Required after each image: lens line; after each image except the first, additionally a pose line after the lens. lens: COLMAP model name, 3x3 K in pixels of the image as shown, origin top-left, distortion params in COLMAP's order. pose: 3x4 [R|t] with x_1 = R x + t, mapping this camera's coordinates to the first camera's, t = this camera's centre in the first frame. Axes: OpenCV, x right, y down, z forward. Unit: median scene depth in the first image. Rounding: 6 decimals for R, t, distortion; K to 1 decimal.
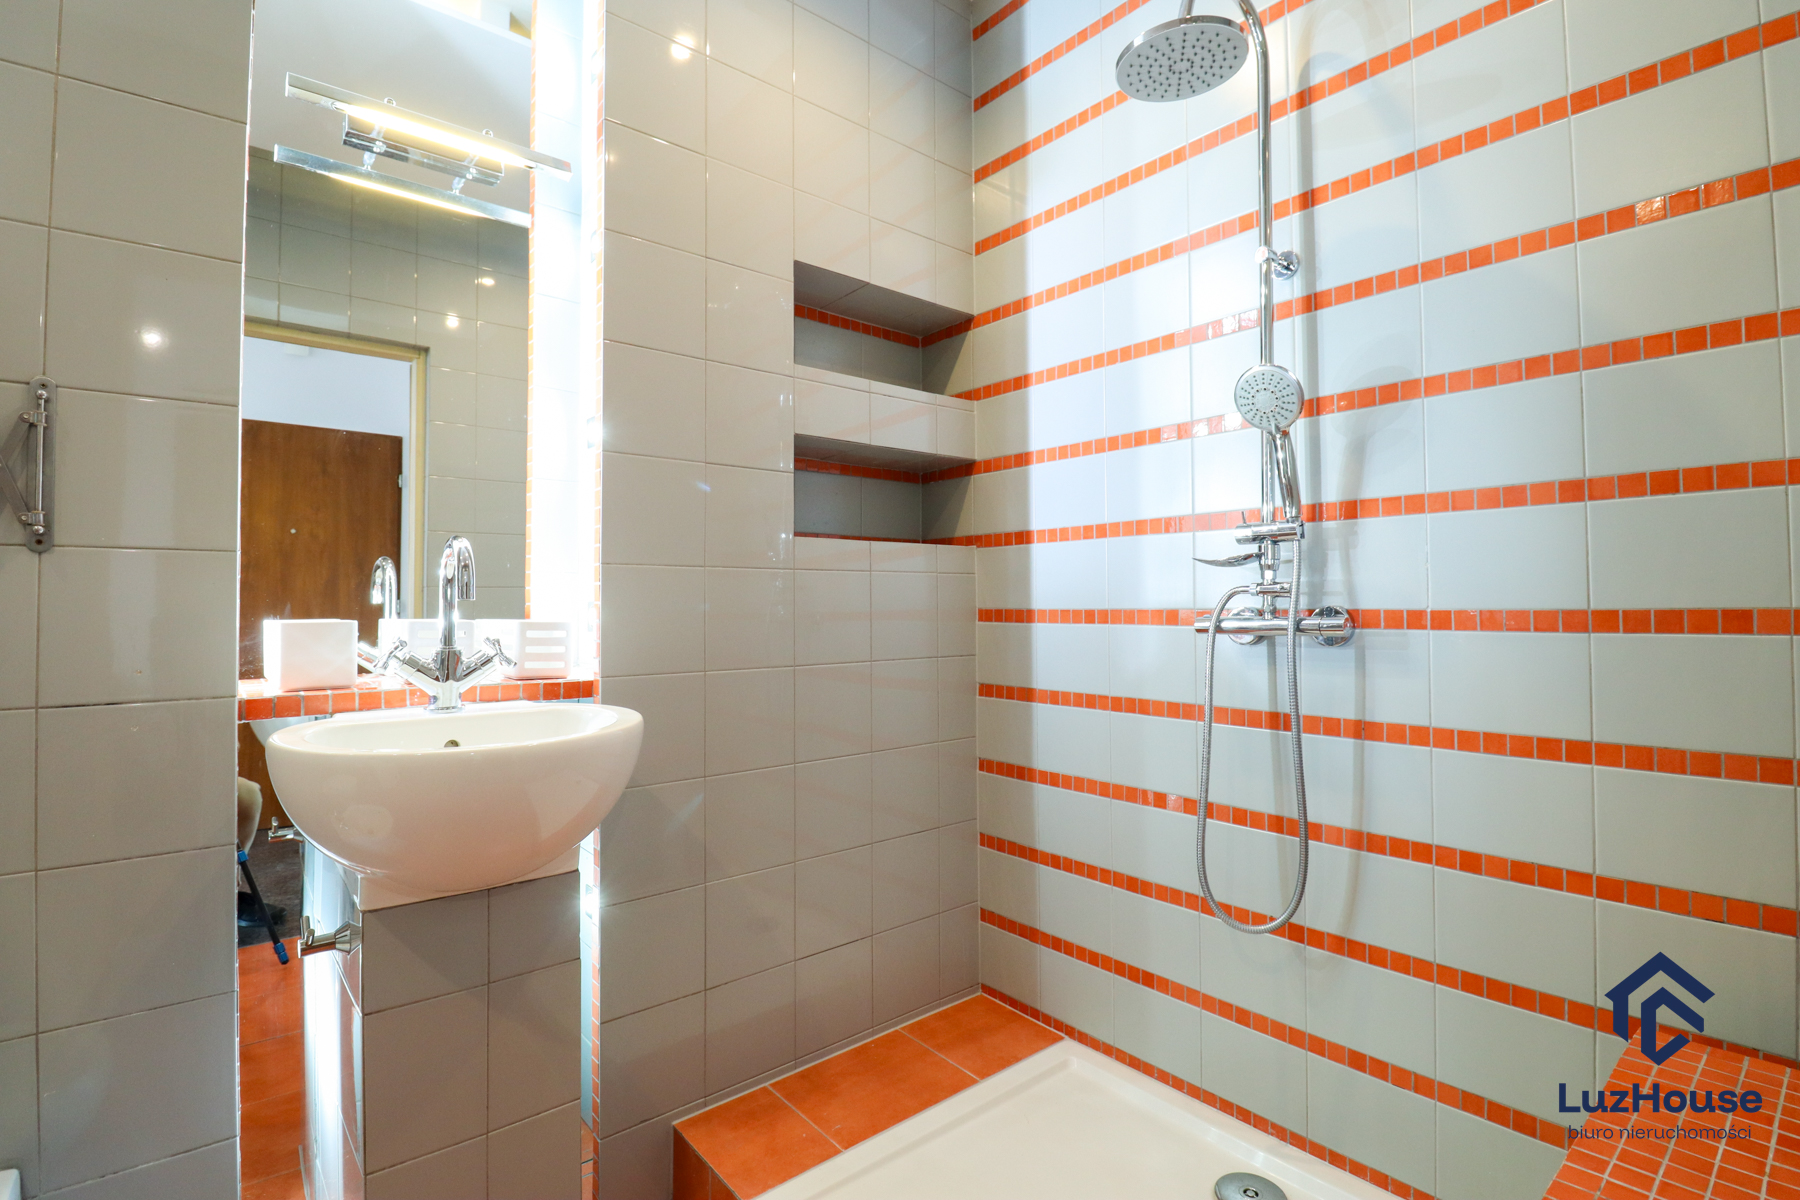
lens RADIAL K [[836.0, 0, 902.4], [0, 836.0, 583.2], [0, 0, 1]] dist [-0.020800, -0.000070]
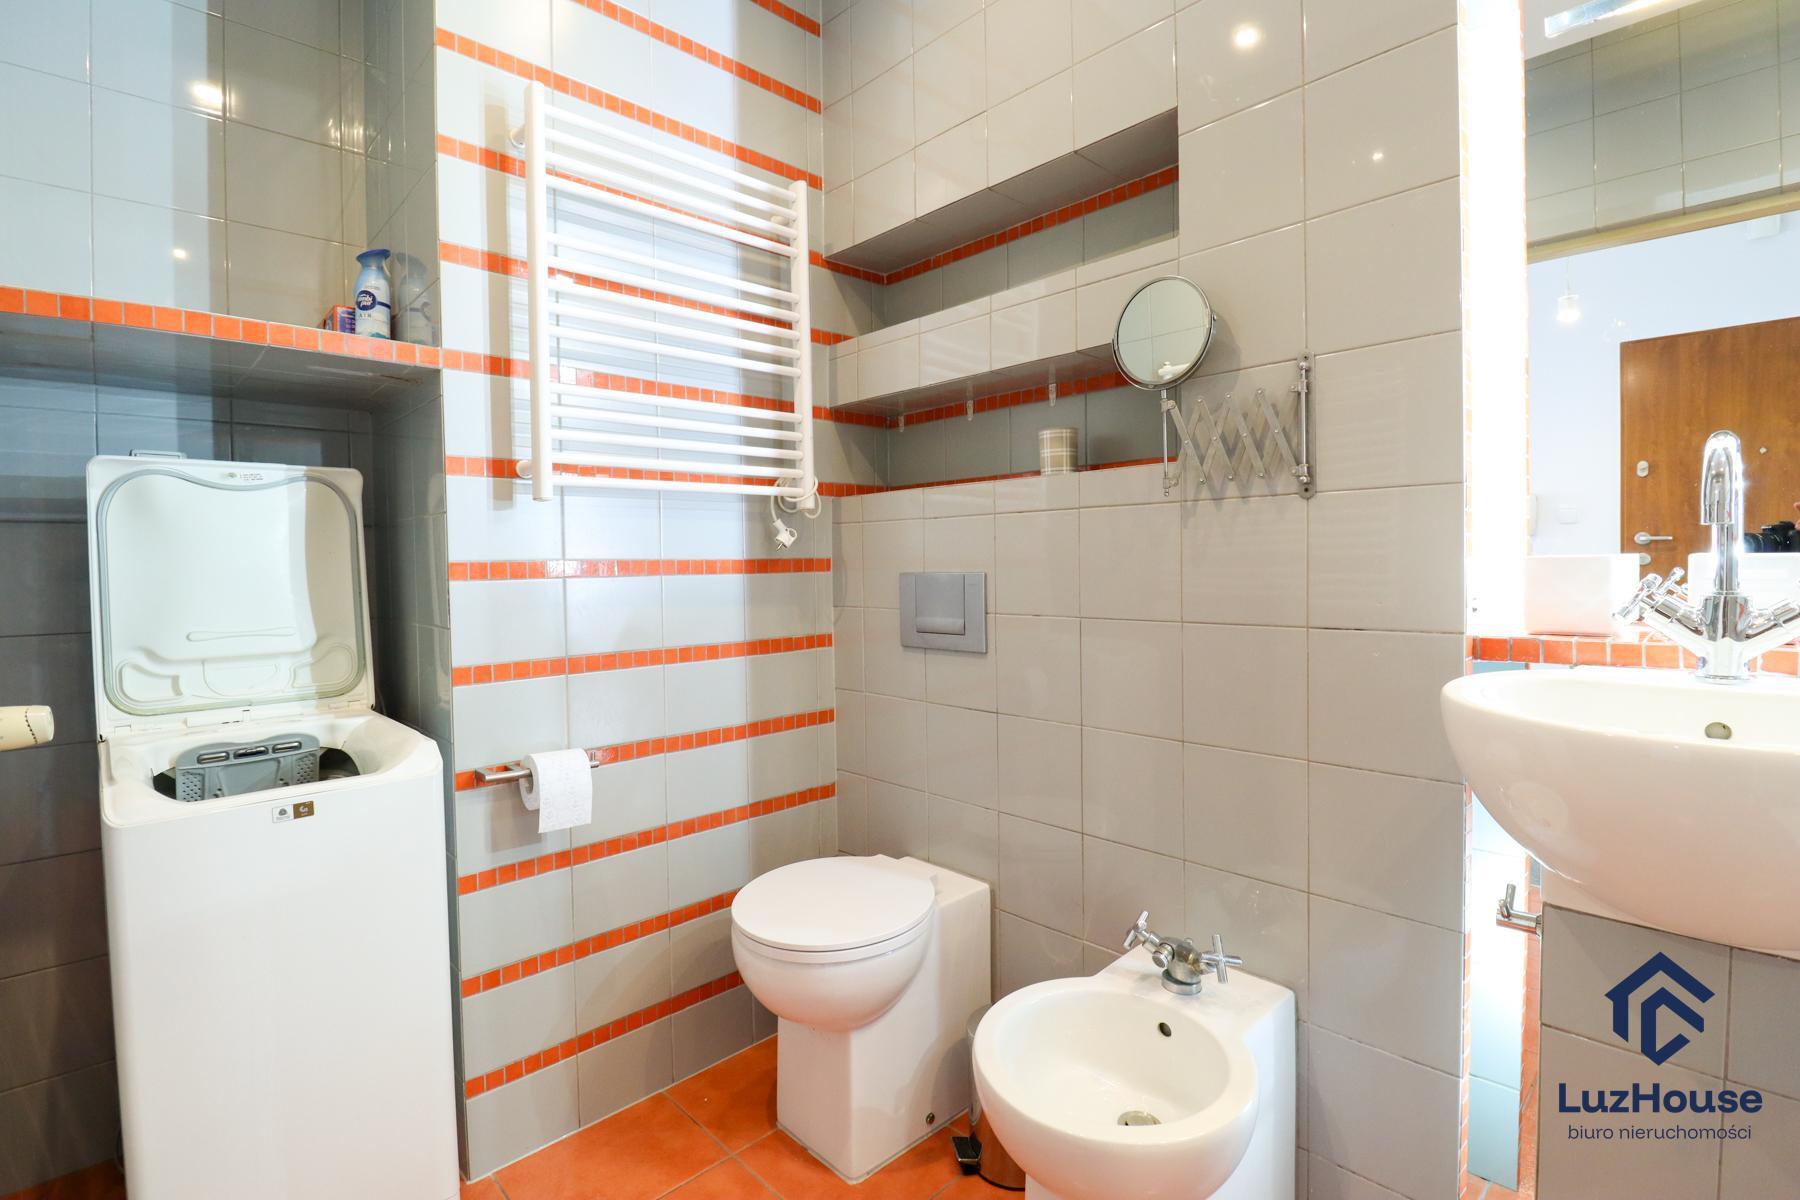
lens RADIAL K [[836.0, 0, 902.4], [0, 836.0, 583.2], [0, 0, 1]] dist [-0.020800, -0.000070]
pose [[0.075455, 0.031096, -0.996664, 0.102418], [0.044845, 0.998397, 0.034545, 0.015209], [0.996140, -0.047302, 0.073939, 0.267834]]
